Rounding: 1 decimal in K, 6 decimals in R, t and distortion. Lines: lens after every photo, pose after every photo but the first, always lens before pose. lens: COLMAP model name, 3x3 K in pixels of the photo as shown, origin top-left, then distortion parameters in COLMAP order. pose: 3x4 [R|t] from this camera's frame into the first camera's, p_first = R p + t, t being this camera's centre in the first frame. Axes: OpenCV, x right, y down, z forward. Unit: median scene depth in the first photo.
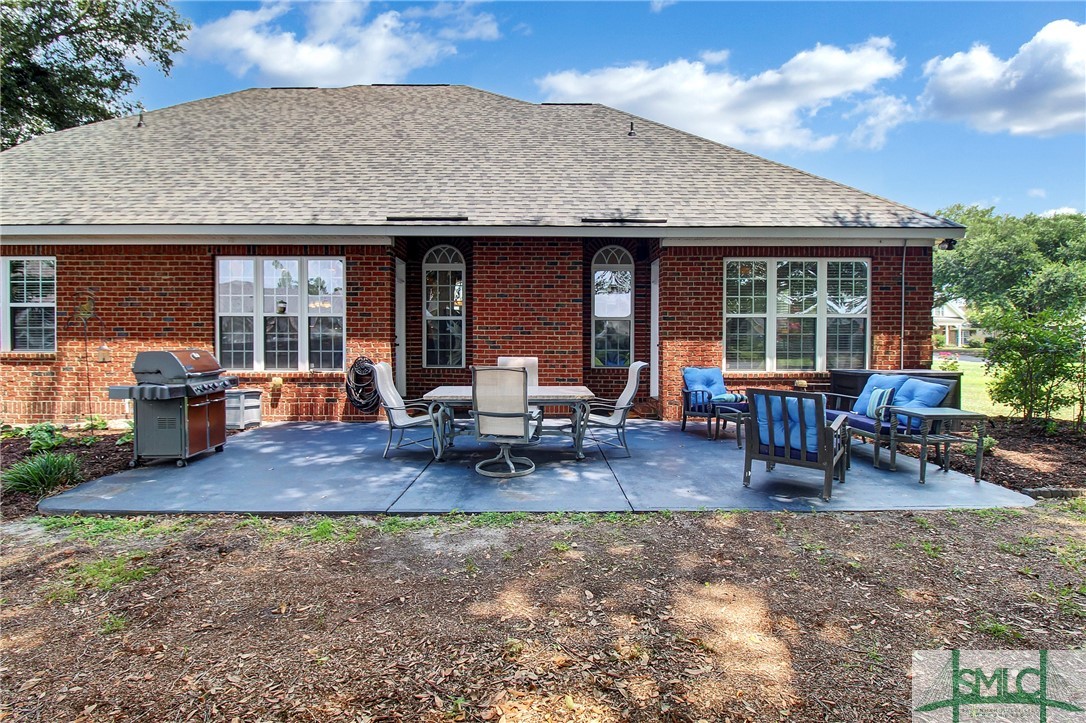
lens RADIAL K [[534.6, 0, 548.6], [0, 534.6, 336.1], [0, 0, 1]] dist [-0.012980, -0.001644]
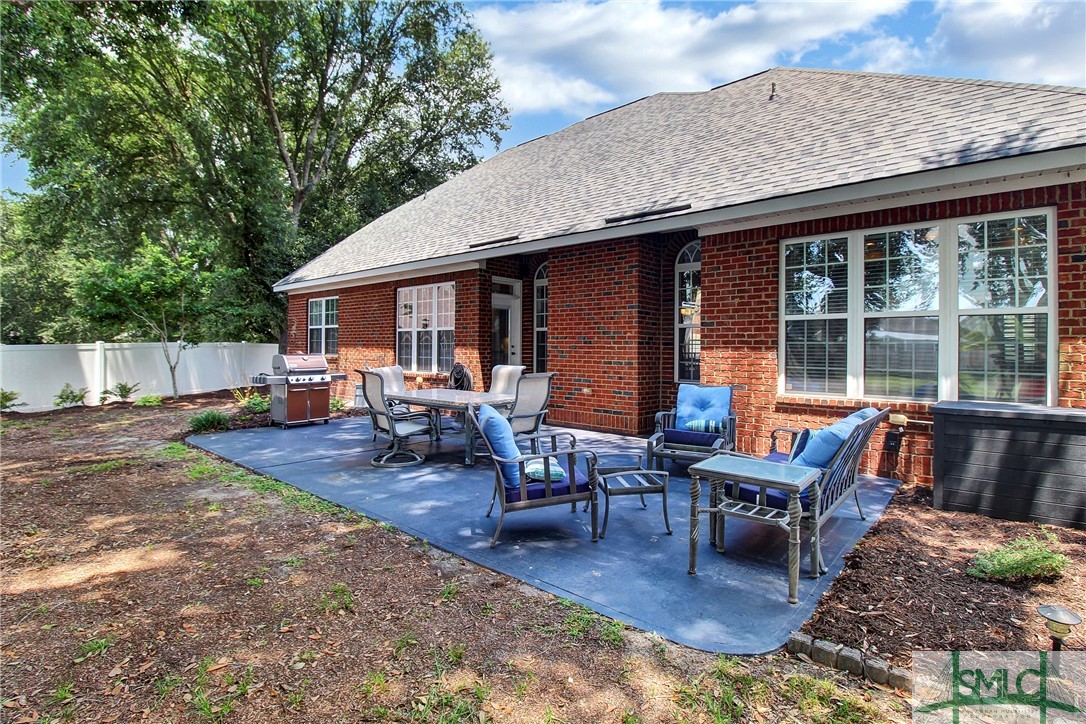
lens RADIAL K [[534.6, 0, 548.6], [0, 534.6, 336.6], [0, 0, 1]] dist [-0.012980, -0.001644]
pose [[0.735174, -0.011746, -0.677777, 0.598447], [-0.002079, 0.999806, -0.019582, 0.002708], [0.677875, 0.015805, 0.735007, 0.238316]]
